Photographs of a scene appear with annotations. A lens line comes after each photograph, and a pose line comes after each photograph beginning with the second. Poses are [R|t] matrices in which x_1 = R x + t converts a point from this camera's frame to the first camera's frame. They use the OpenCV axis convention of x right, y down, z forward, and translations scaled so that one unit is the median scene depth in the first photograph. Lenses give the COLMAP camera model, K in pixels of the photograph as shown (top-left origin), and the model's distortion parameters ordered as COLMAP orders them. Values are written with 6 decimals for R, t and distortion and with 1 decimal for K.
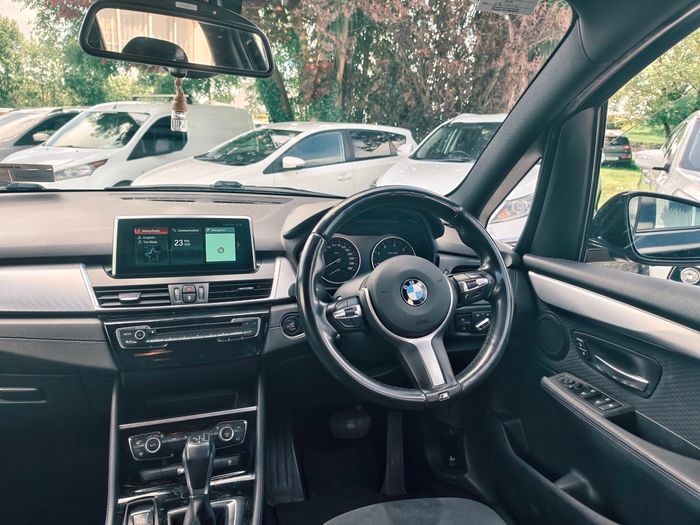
lens RADIAL K [[494.0, 0, 350.0], [0, 494.0, 262.5], [0, 0, 1]] dist [0.022128, -0.025540]
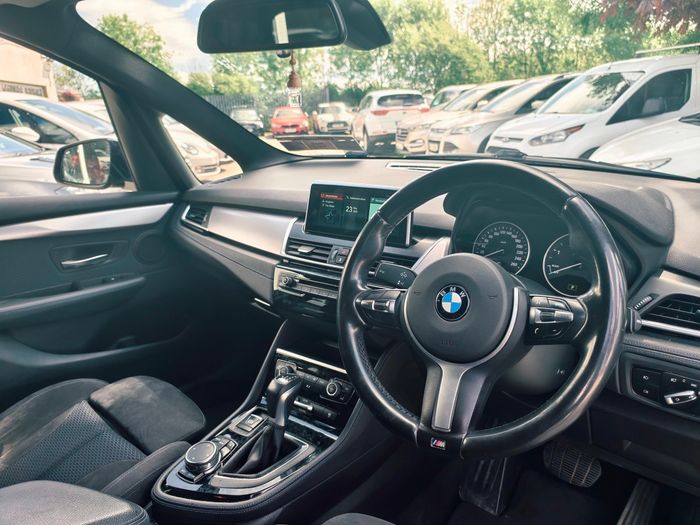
lens RADIAL K [[497.6, 0, 341.2], [0, 497.6, 249.3], [0, 0, 1]] dist [0.059195, -0.068114]
pose [[0.591808, 0.168572, -0.788255, 0.497118], [-0.137305, 0.984679, 0.107492, -0.064638], [0.794299, 0.044617, 0.605887, 0.306769]]
